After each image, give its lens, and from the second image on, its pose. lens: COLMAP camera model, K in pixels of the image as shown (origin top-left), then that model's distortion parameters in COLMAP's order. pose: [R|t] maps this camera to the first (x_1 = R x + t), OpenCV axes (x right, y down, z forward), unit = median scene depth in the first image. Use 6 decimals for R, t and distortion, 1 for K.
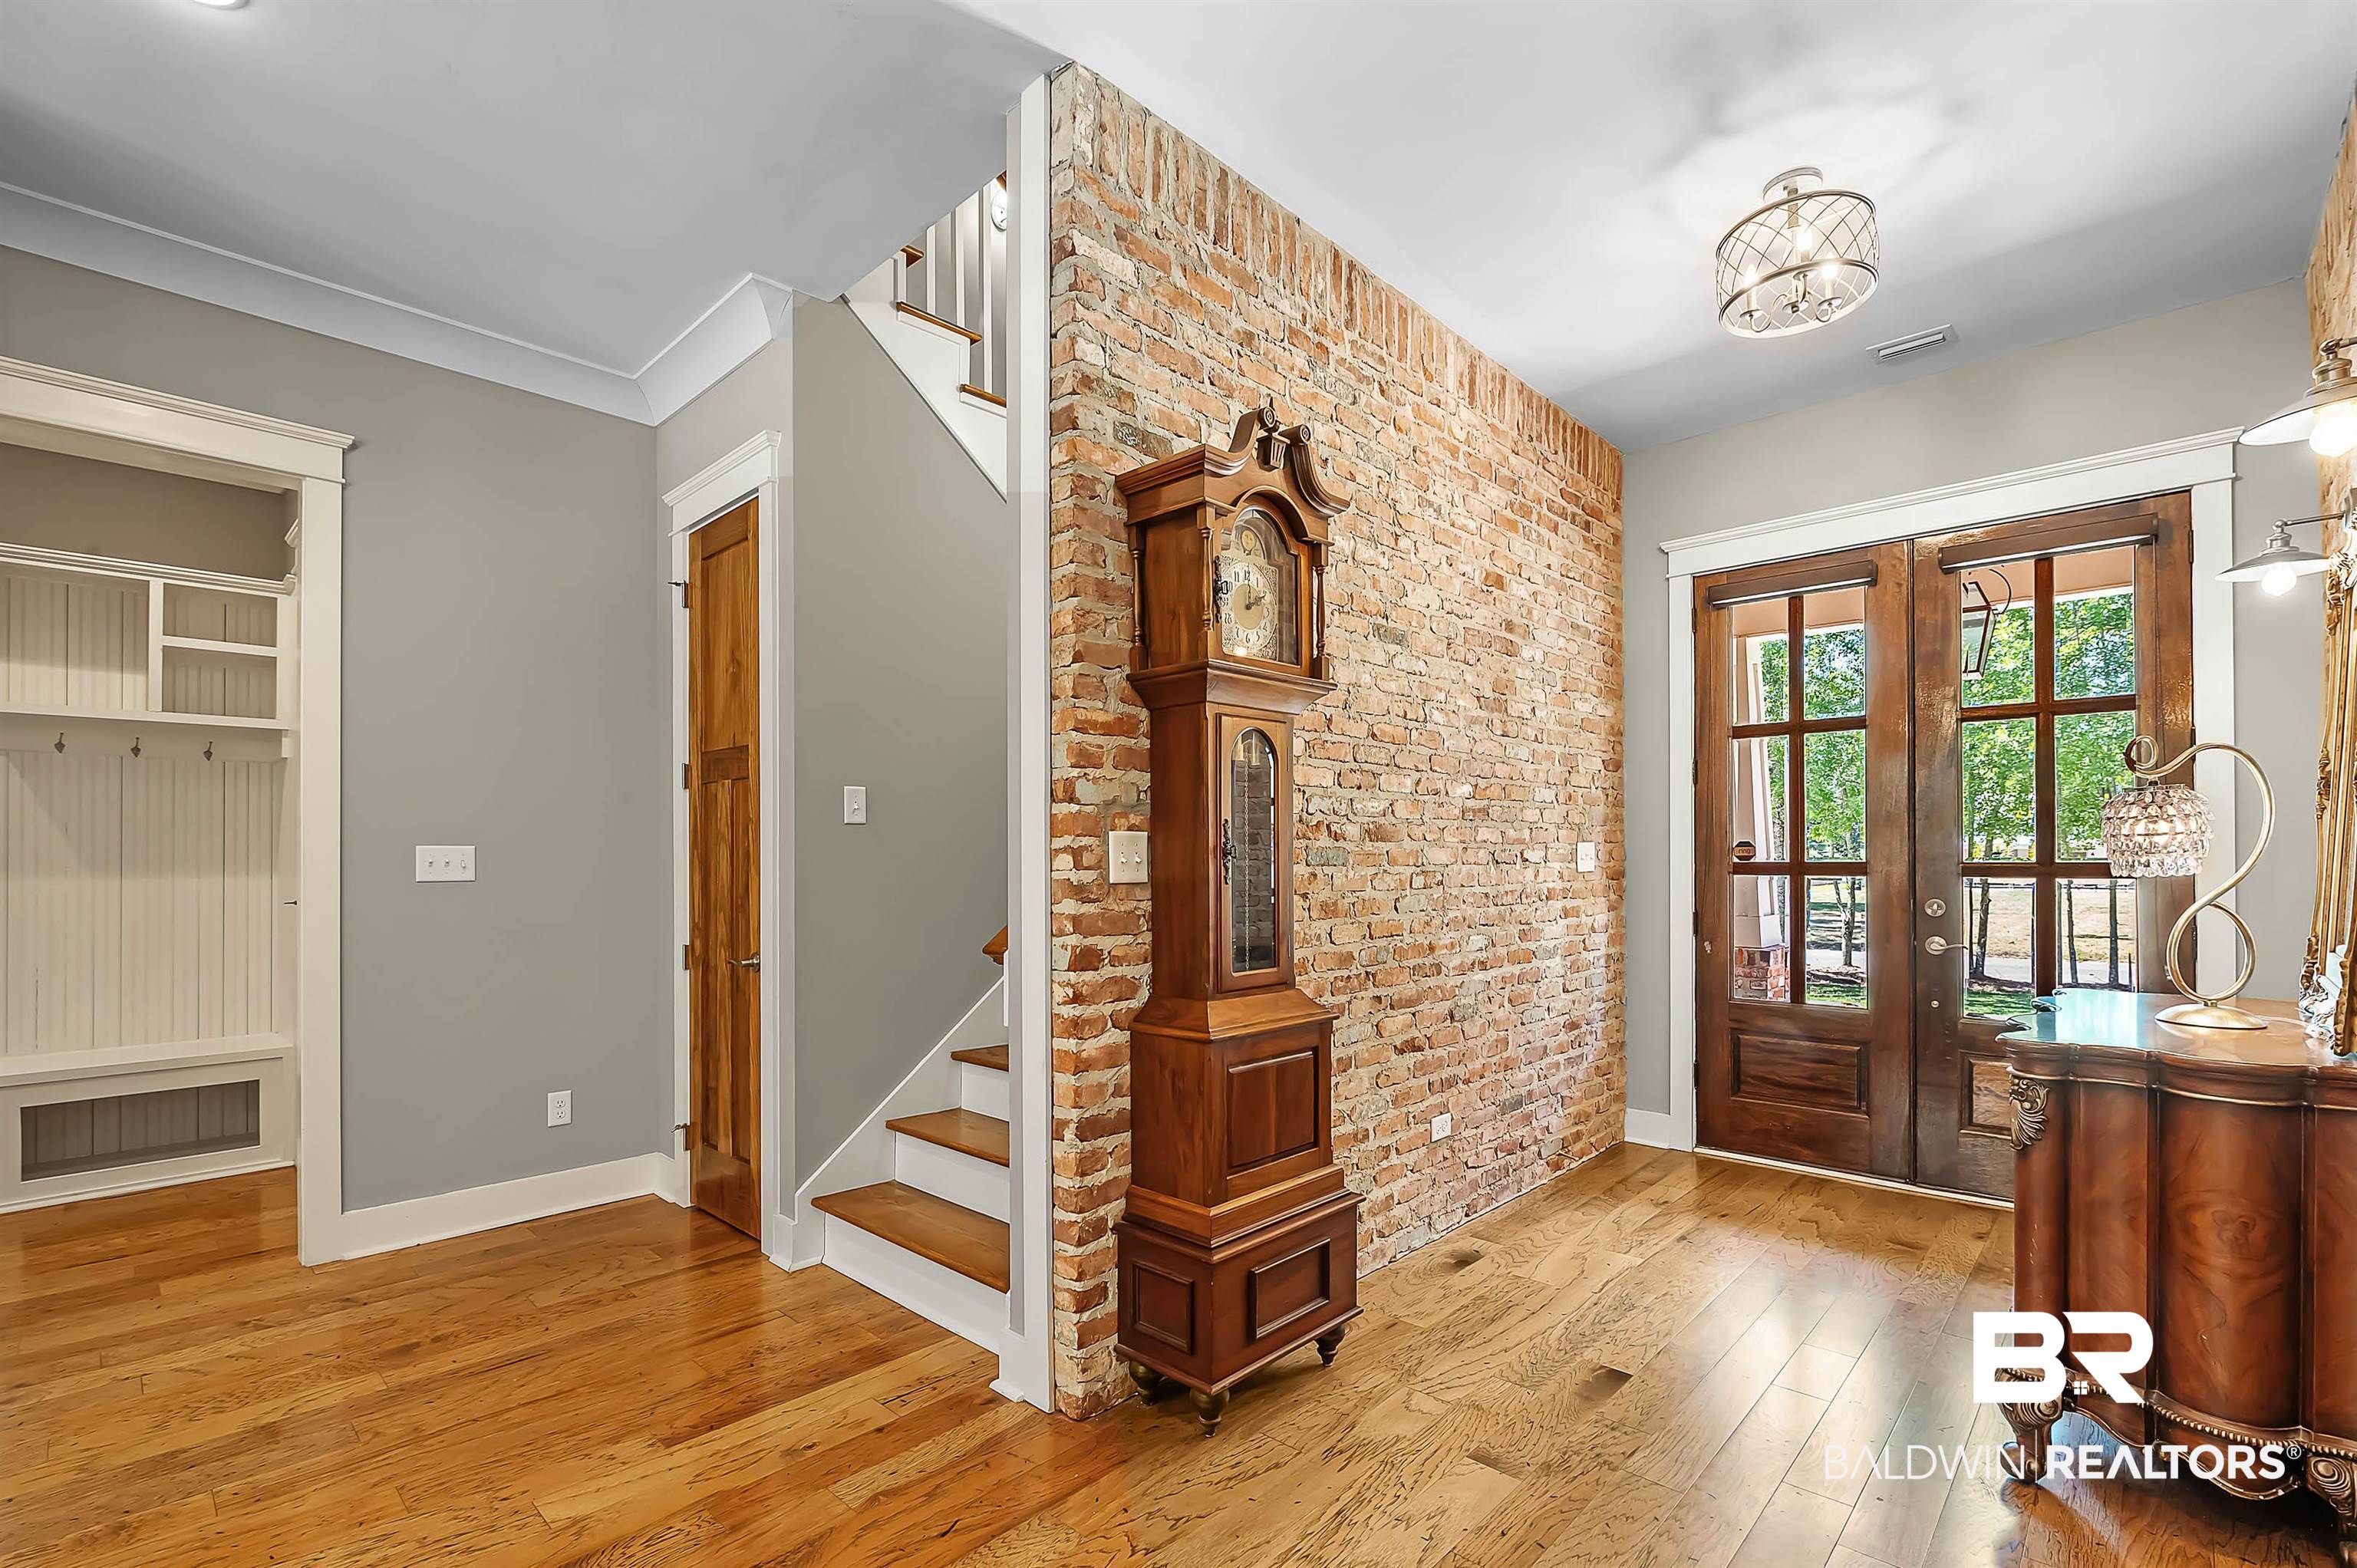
lens RADIAL K [[1051.1, 0, 1187.3], [0, 1051.1, 856.3], [0, 0, 1]] dist [-0.005410, -0.001275]
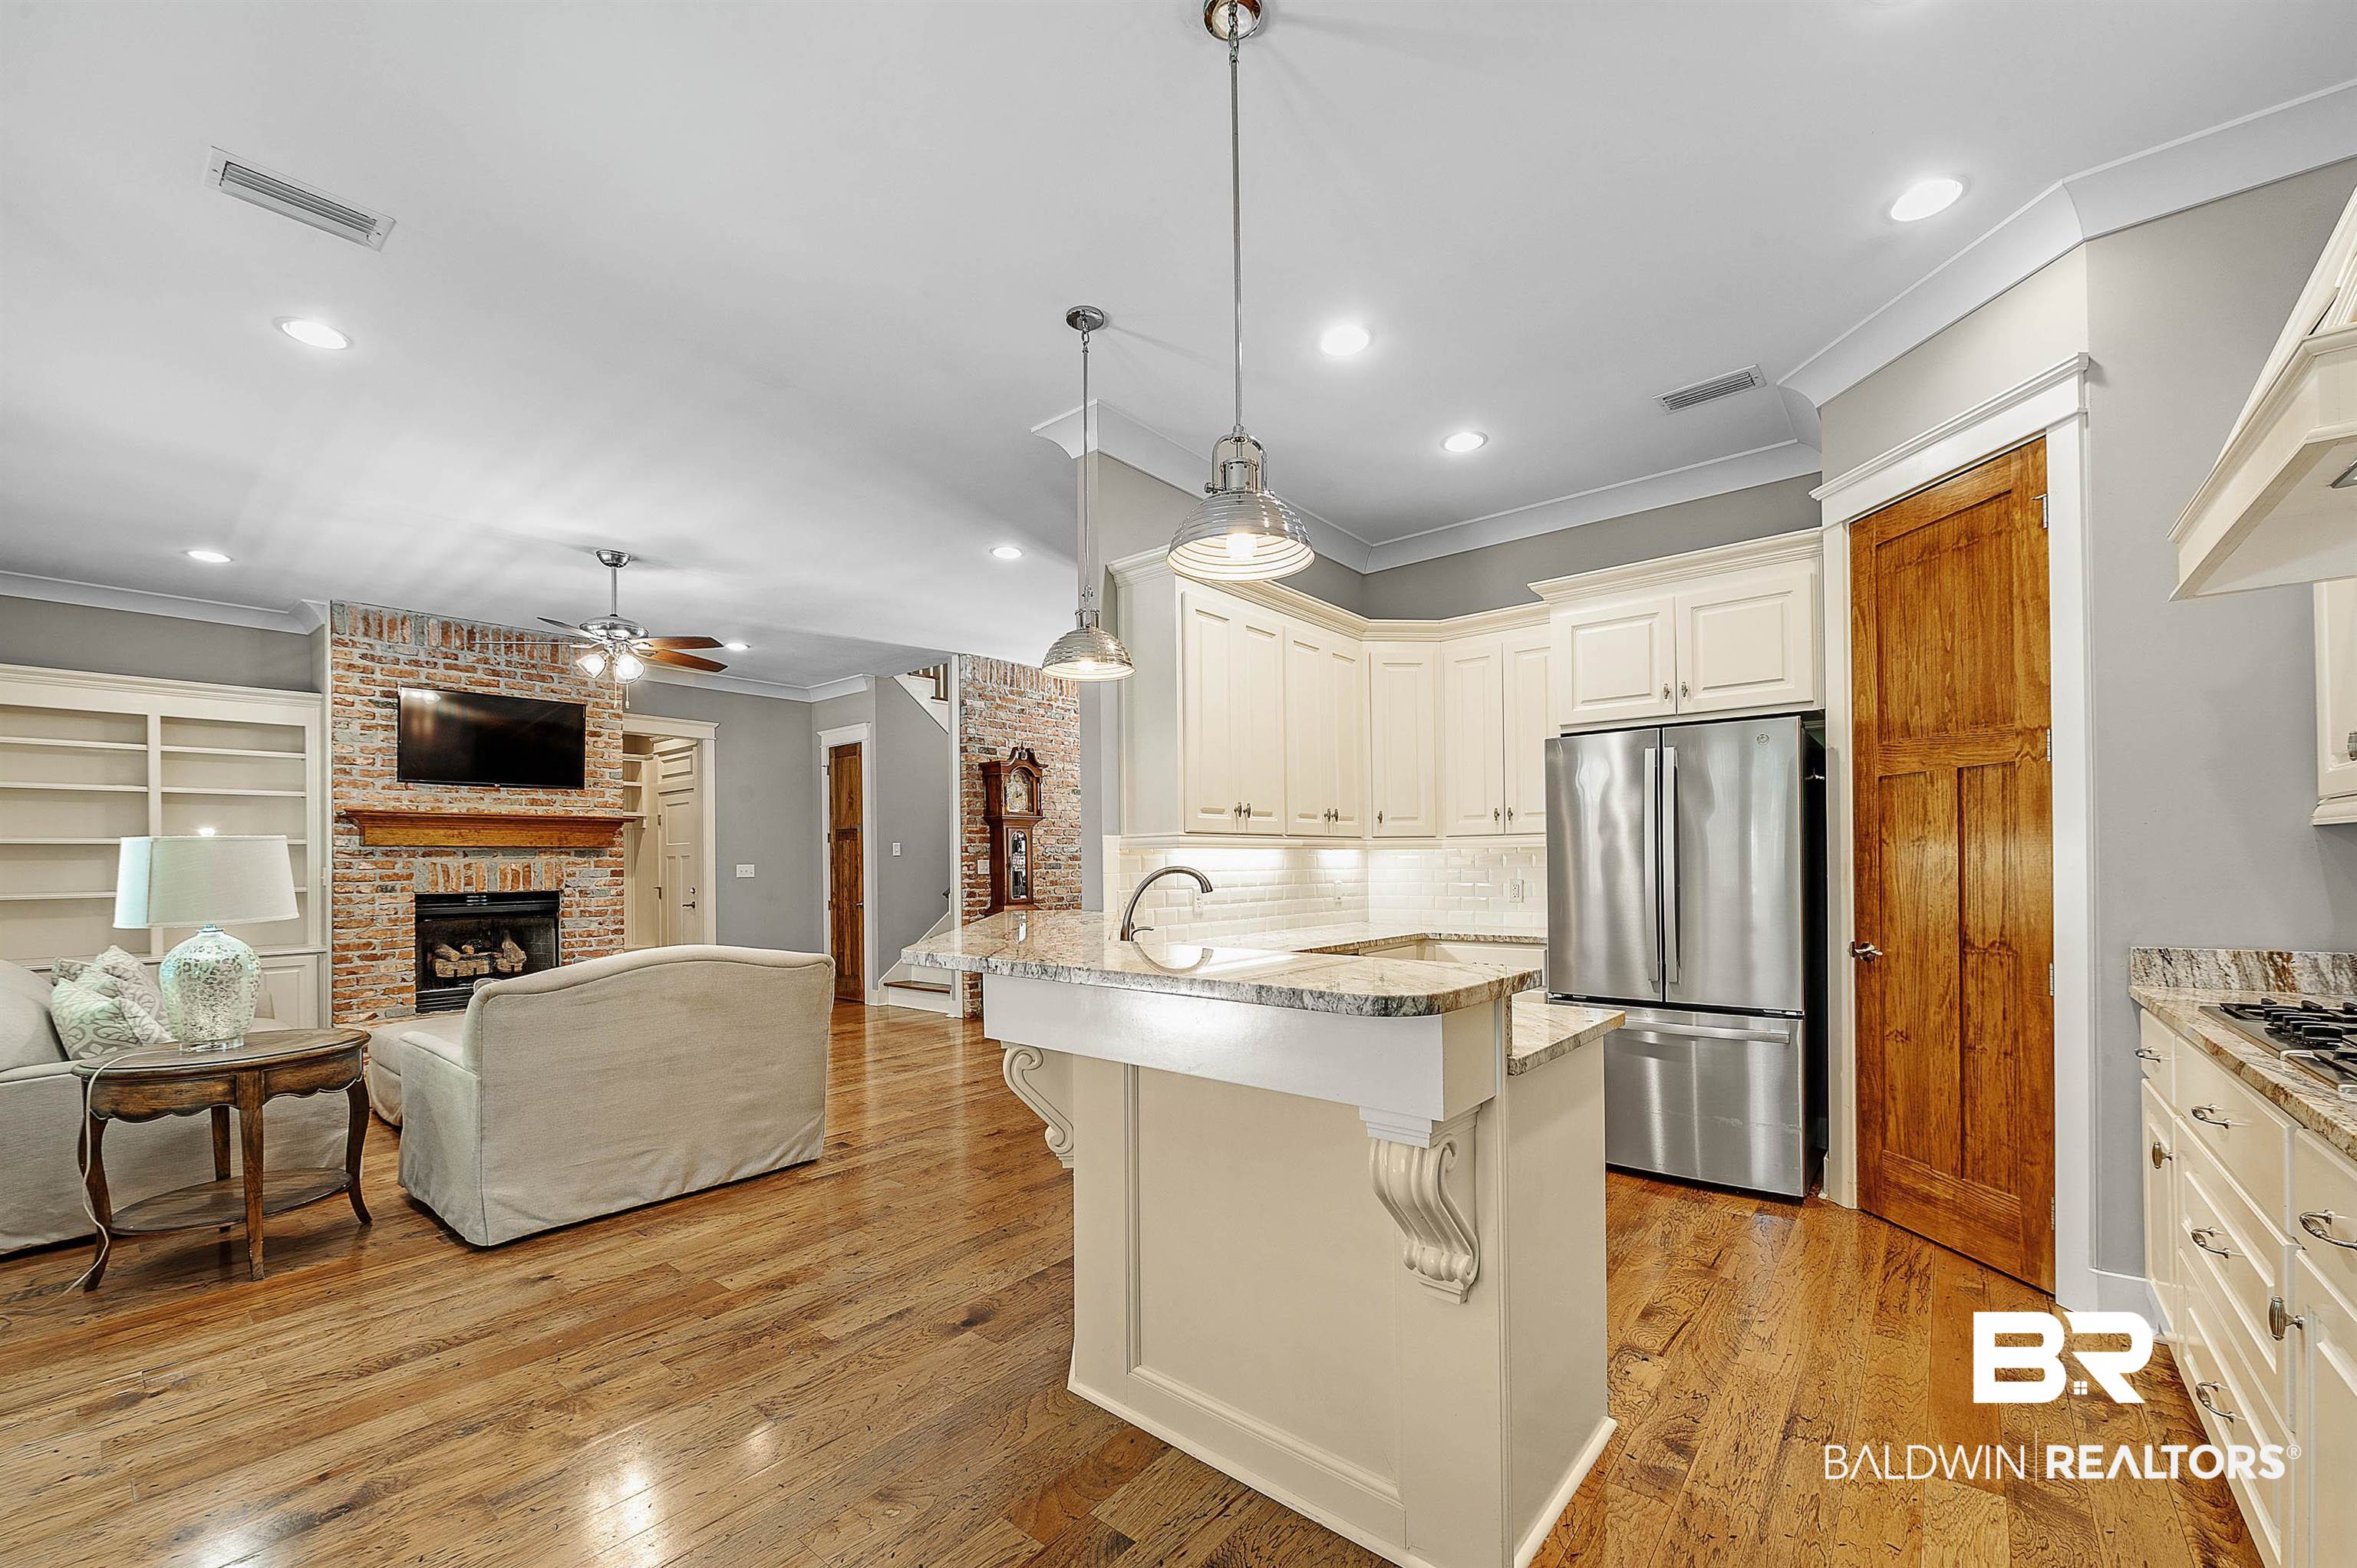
lens RADIAL K [[934.3, 0, 1188.4], [0, 934.3, 859.9], [0, 0, 1]] dist [-0.002813, -0.003089]
pose [[0.997183, -0.008557, 0.074514, 0.388237], [0.008726, 0.999960, -0.001938, -0.011149], [-0.074494, 0.002582, 0.997218, -2.154584]]
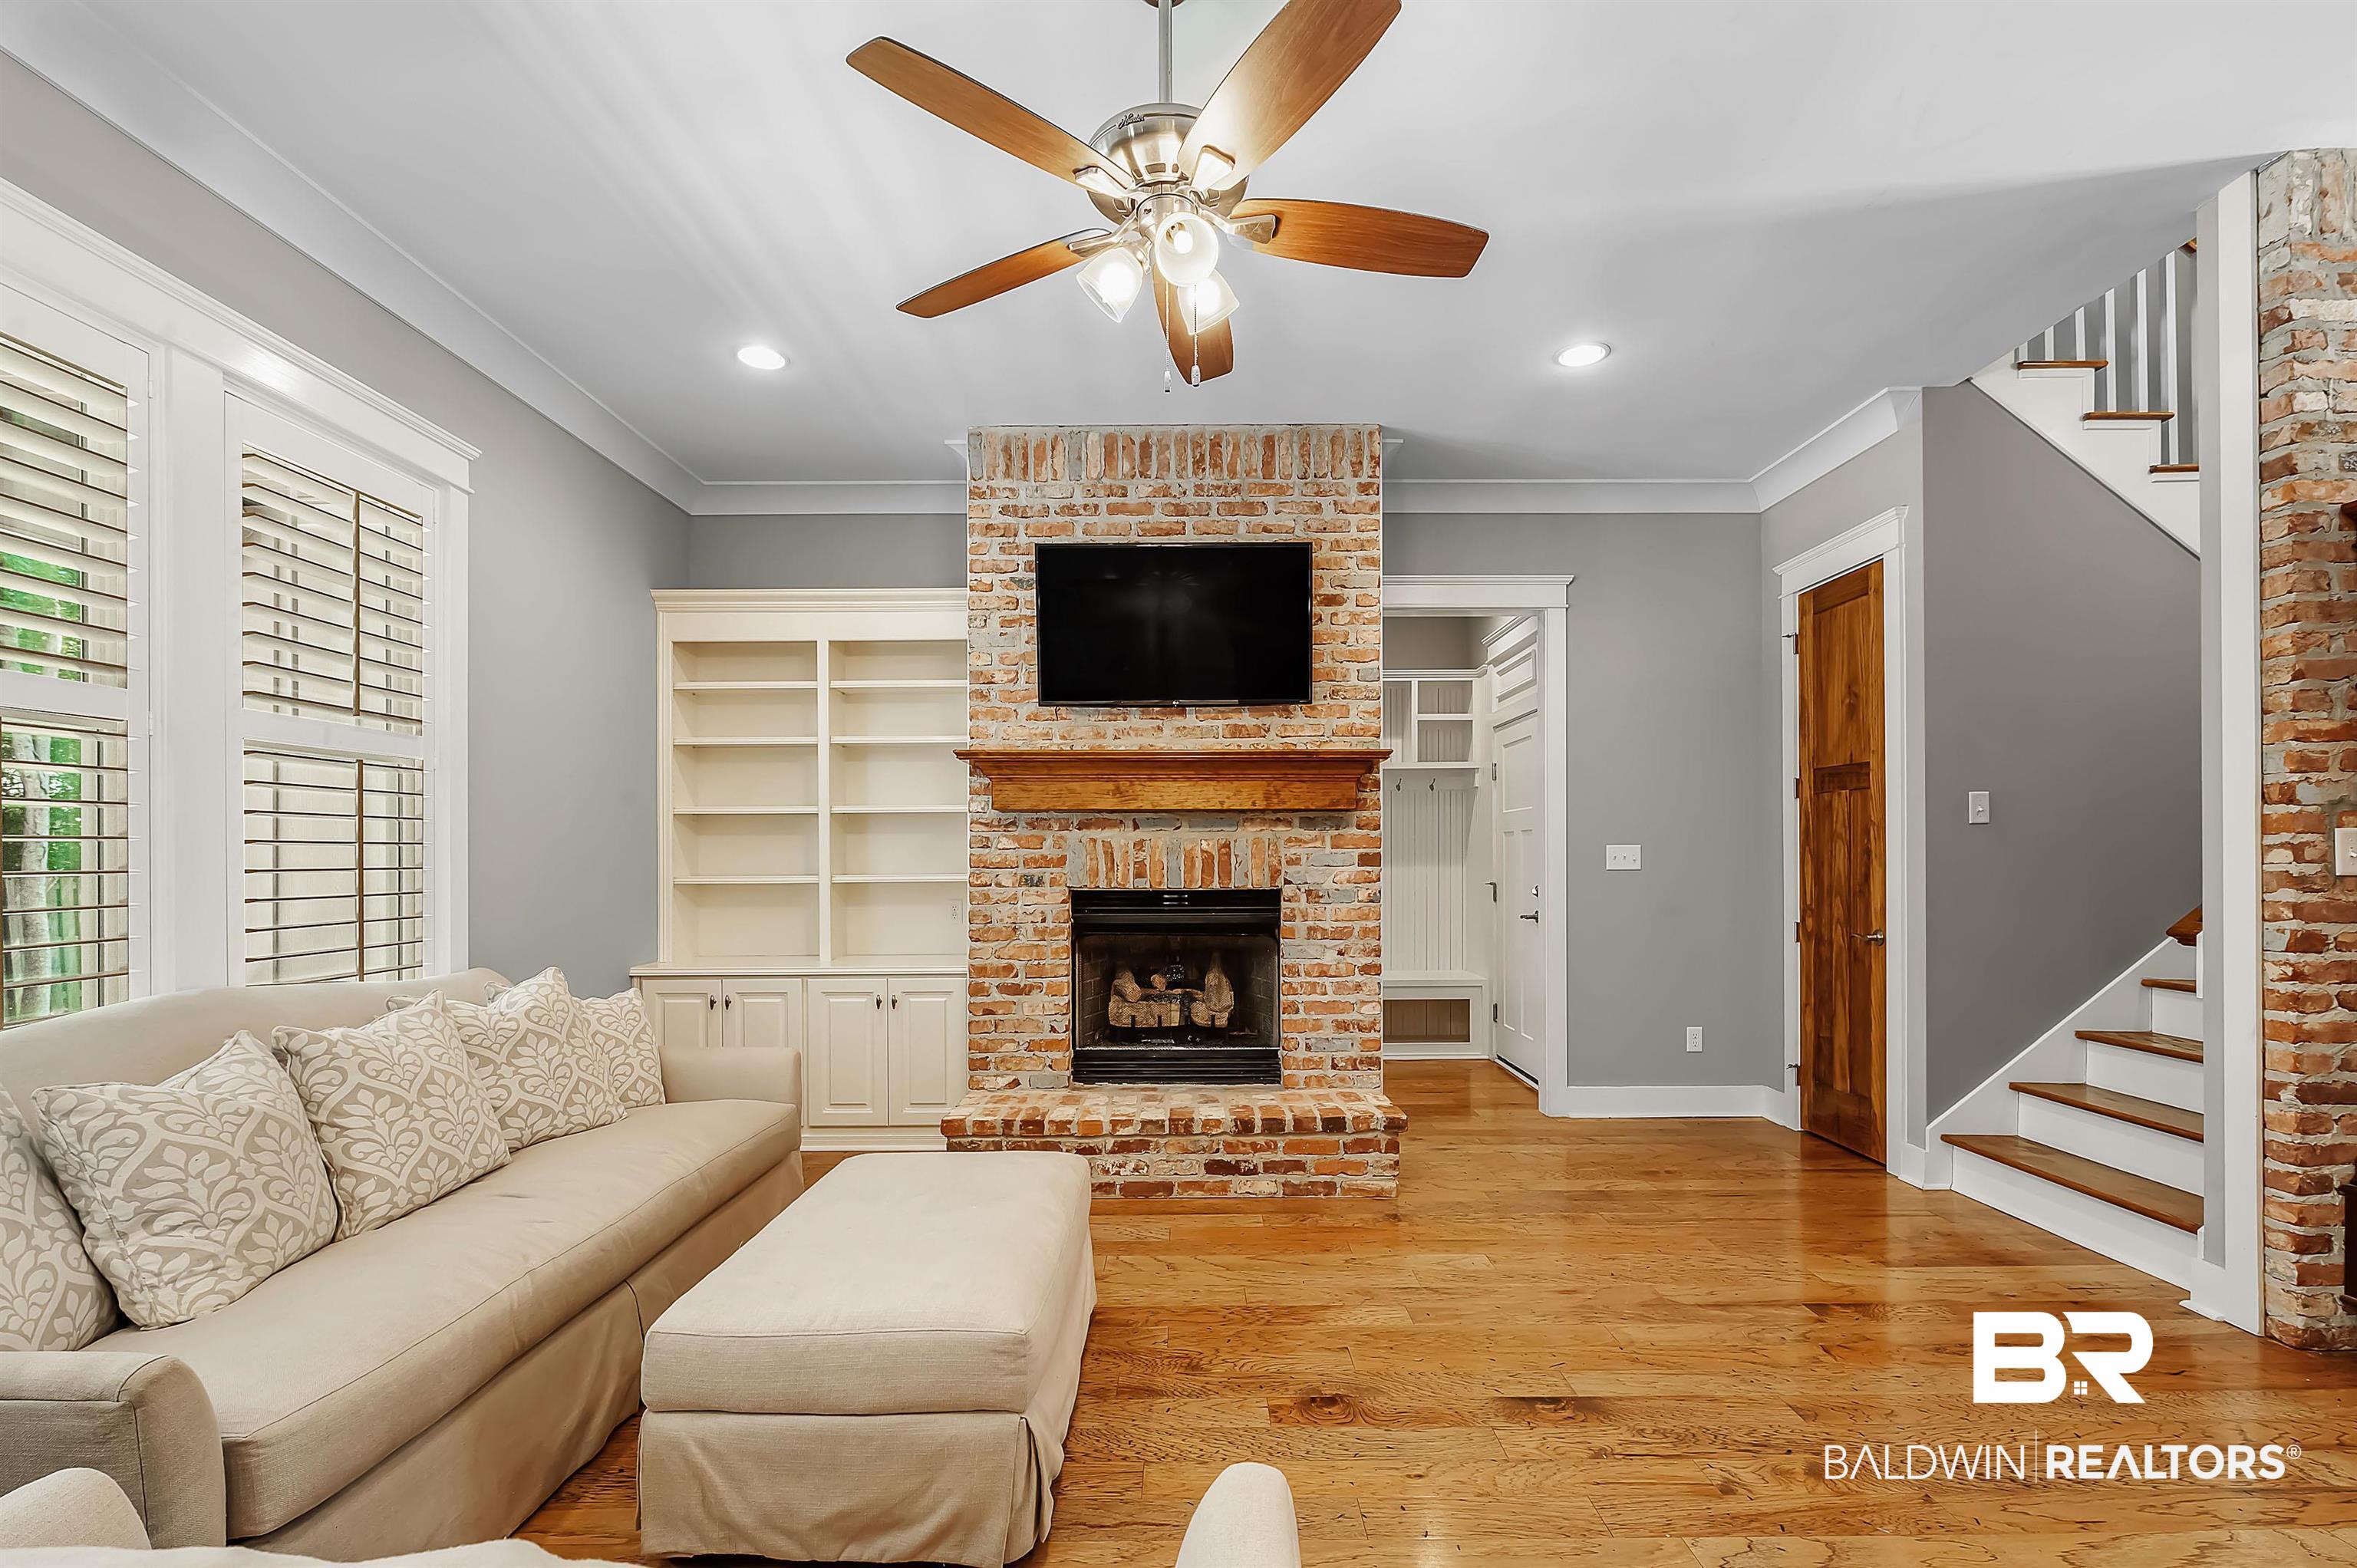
lens RADIAL K [[1051.1, 0, 1187.3], [0, 1051.1, 856.3], [0, 0, 1]] dist [-0.005410, -0.001275]
pose [[0.688889, -0.000211, -0.724867, -0.104376], [0.003626, 0.999988, 0.003156, -0.002141], [0.724858, -0.004803, 0.688882, -0.586701]]
